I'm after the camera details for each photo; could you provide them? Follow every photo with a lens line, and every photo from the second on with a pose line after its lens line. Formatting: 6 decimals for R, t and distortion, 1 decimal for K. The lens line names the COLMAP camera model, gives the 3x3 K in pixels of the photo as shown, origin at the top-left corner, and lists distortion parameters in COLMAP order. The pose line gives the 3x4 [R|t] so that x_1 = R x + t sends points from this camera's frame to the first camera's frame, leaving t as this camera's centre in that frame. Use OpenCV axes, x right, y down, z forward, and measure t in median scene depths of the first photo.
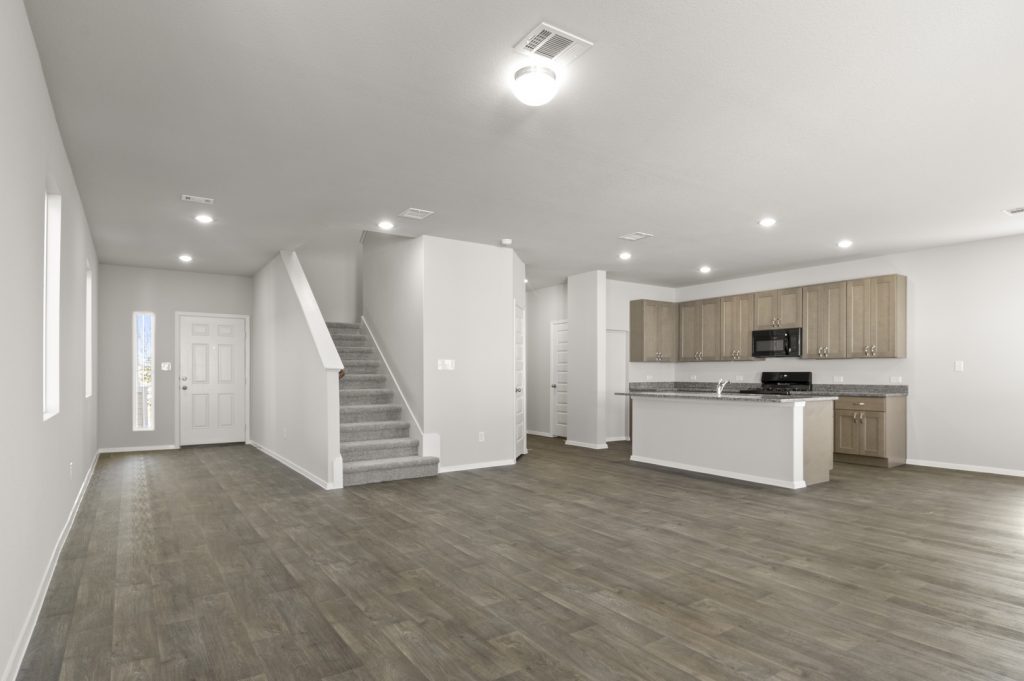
lens RADIAL K [[564.6, 0, 510.4], [0, 564.6, 369.0], [0, 0, 1]] dist [-0.001109, -0.000705]
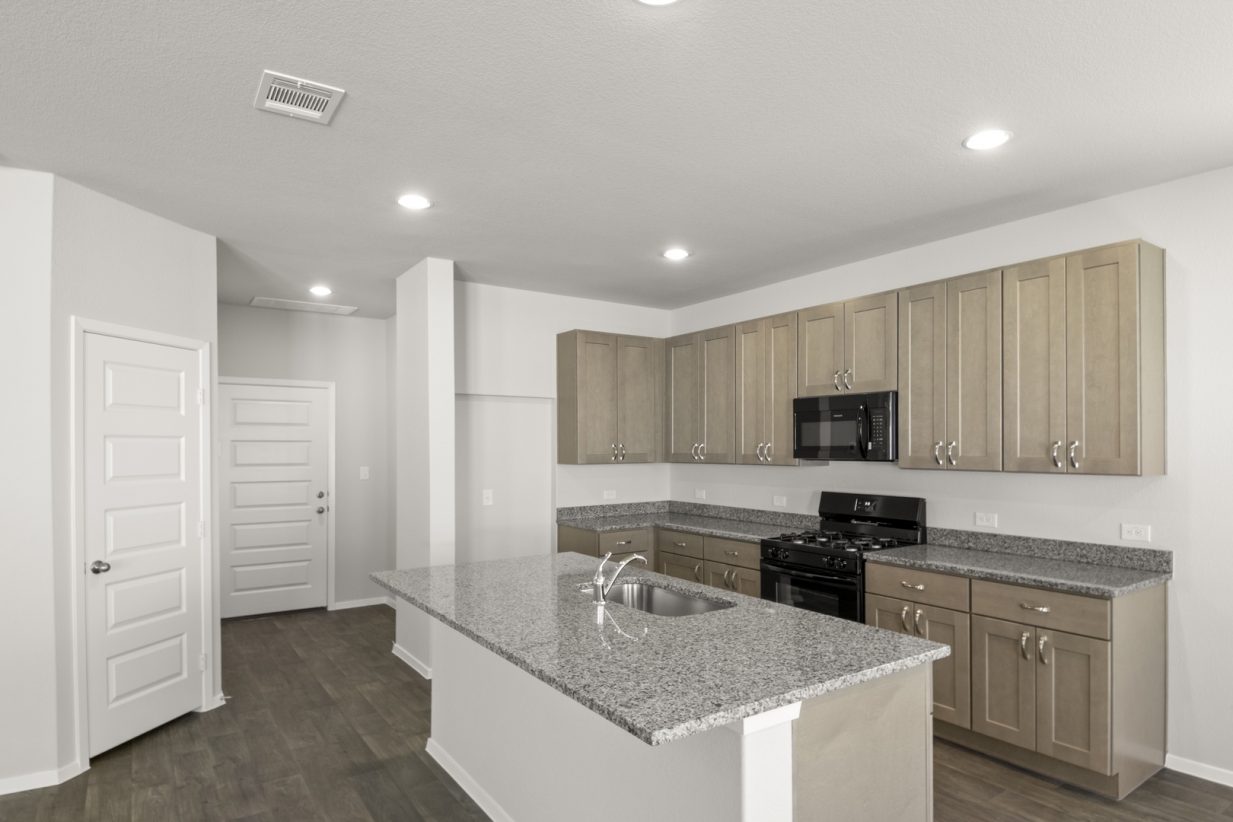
lens RADIAL K [[711.5, 0, 620.4], [0, 711.5, 436.1], [0, 0, 1]] dist [-0.000313, -0.001045]
pose [[0.999969, -0.002312, 0.007496, 0.305303], [0.002366, 0.999971, -0.007257, -0.036510], [-0.007479, 0.007274, 0.999946, 0.478217]]
